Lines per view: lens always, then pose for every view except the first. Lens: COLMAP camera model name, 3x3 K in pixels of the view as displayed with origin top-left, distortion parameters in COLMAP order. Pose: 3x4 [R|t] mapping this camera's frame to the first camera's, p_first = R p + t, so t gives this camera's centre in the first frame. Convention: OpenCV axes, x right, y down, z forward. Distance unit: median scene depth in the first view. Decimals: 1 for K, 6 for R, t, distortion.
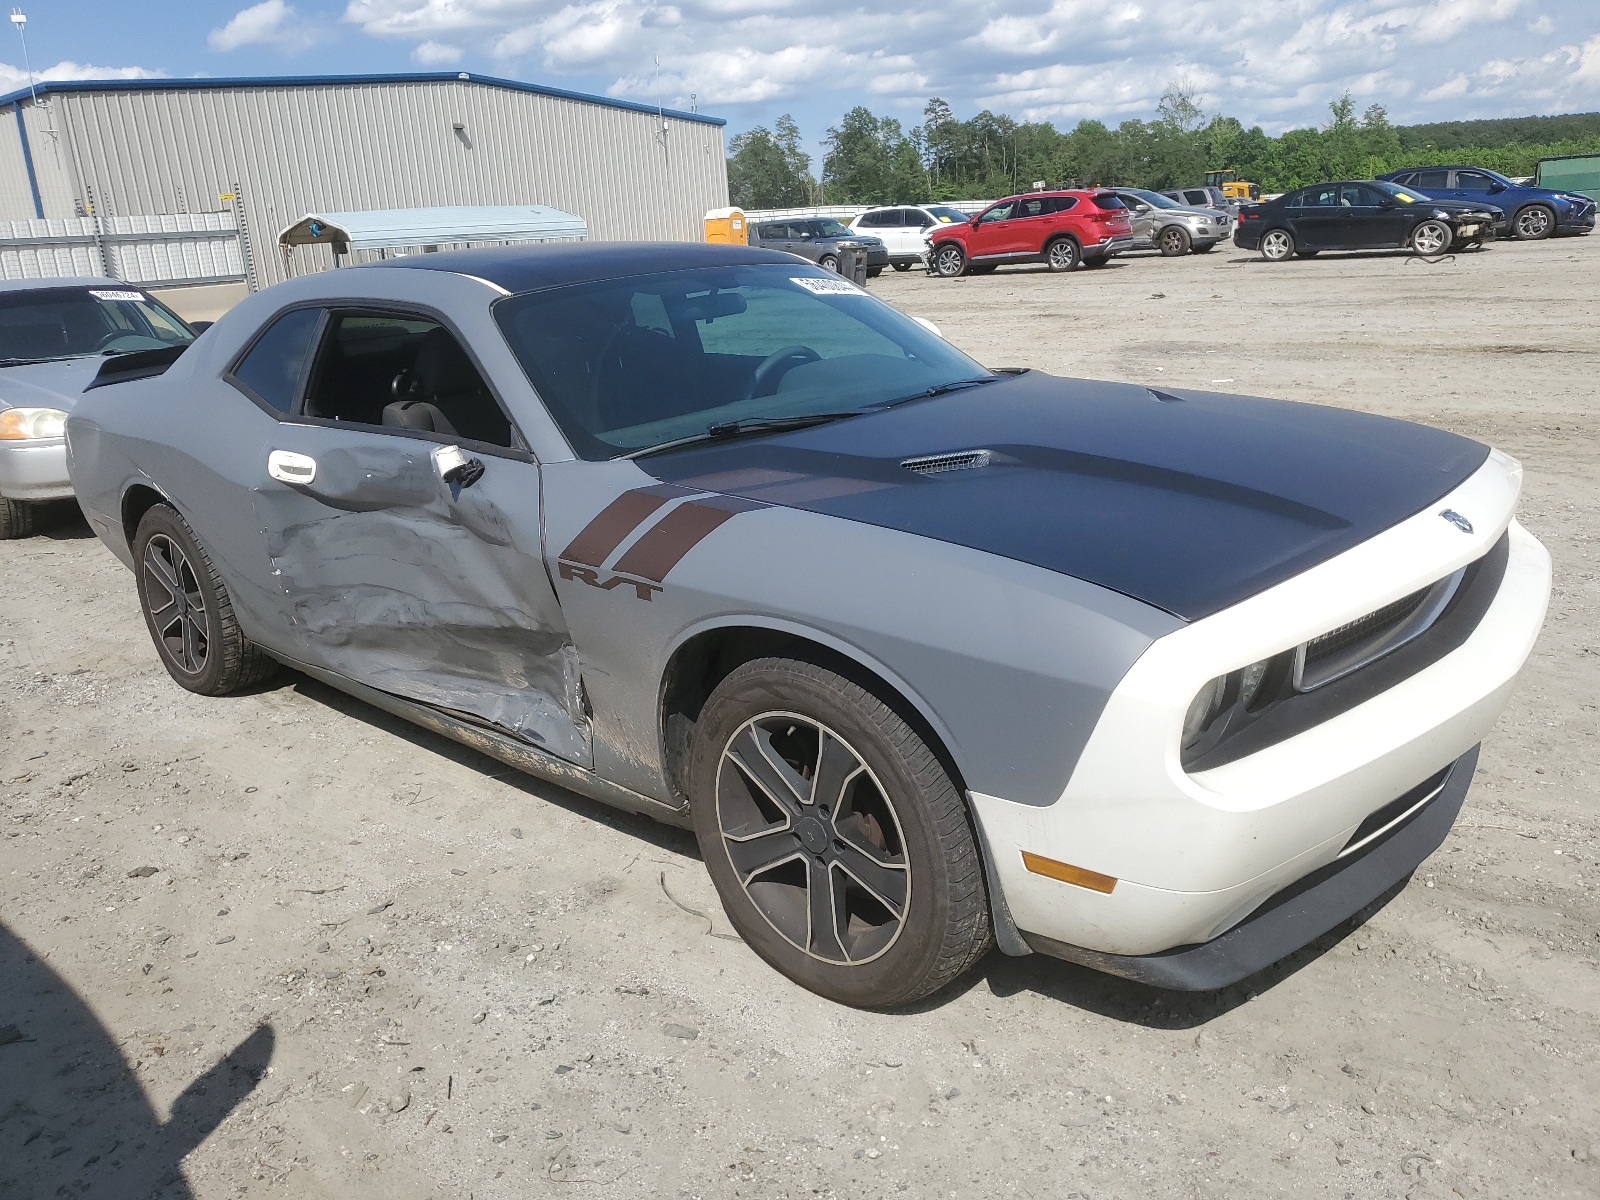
lens RADIAL K [[1281.1, 0, 800.0], [0, 1281.1, 600.0], [0, 0, 1]] dist [0.003993, 0.018942]
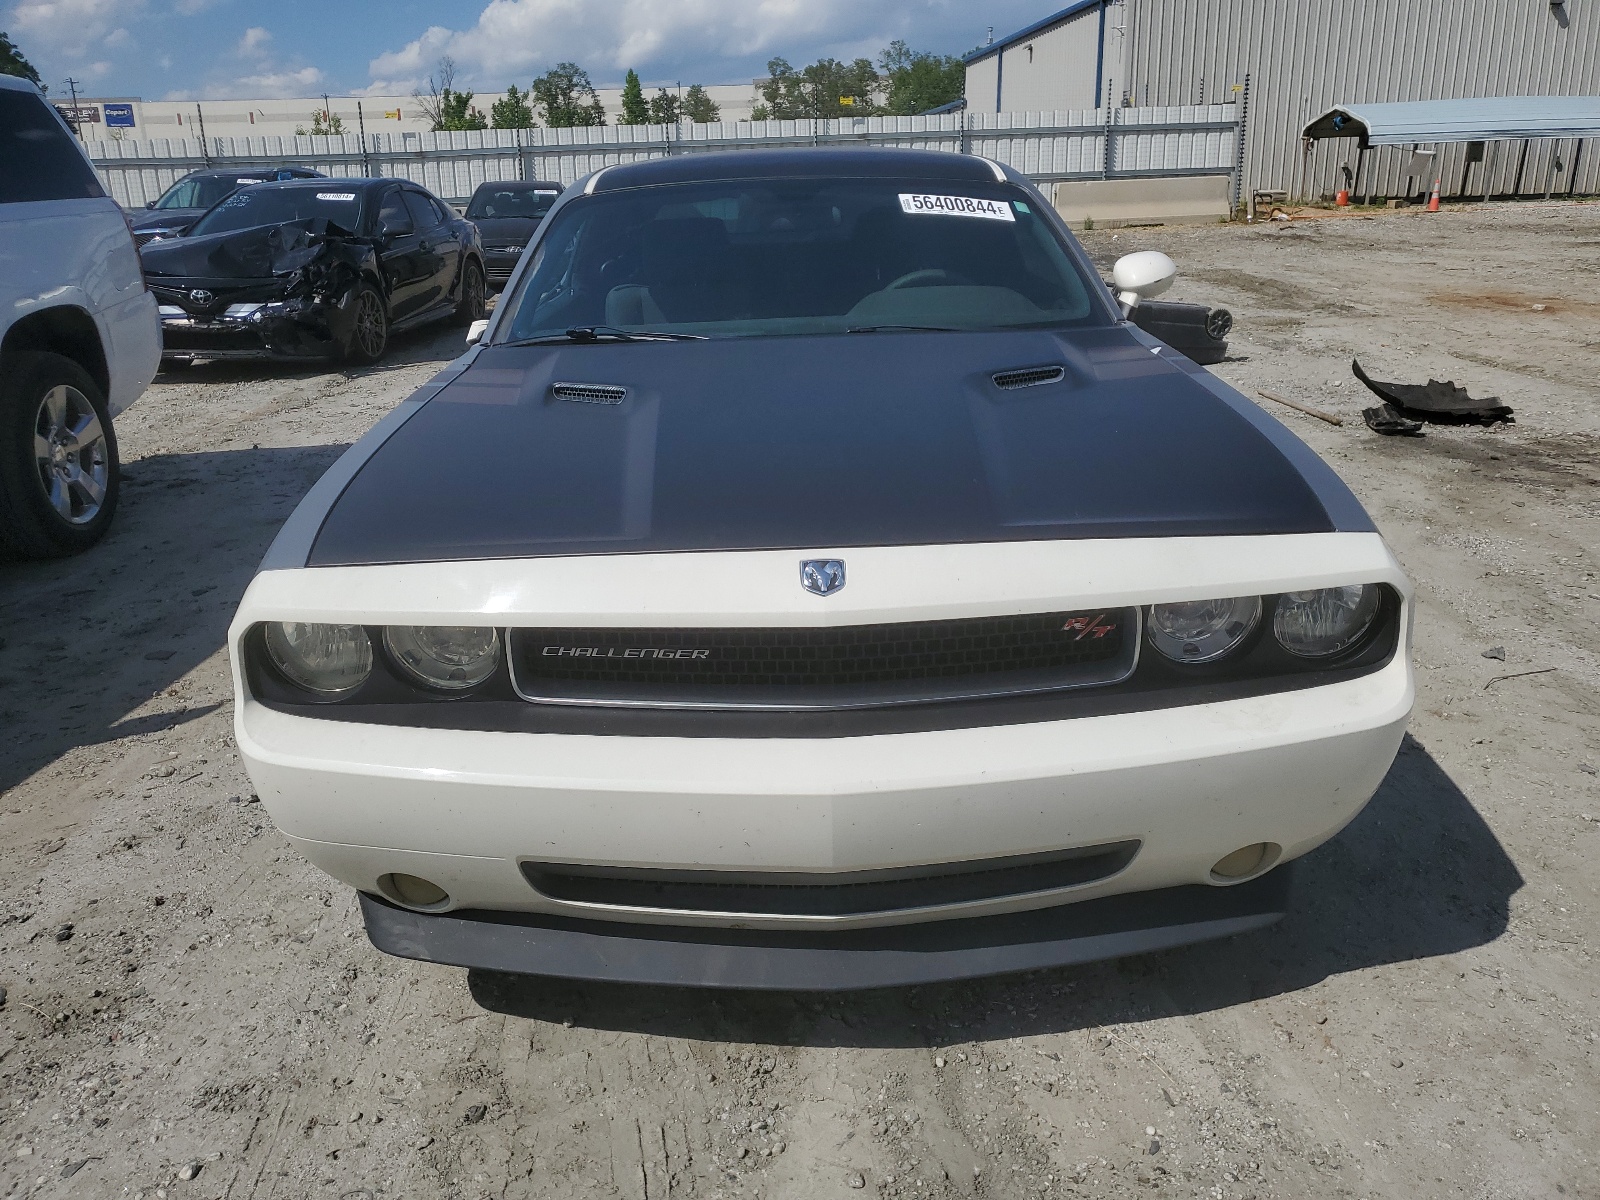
lens RADIAL K [[1281.1, 0, 800.0], [0, 1281.1, 600.0], [0, 0, 1]] dist [0.003993, 0.018942]
pose [[0.675641, 0.277015, -0.683208, 0.133046], [-0.222562, 0.960124, 0.169197, -0.023147], [0.702834, 0.037740, 0.710352, 0.058965]]
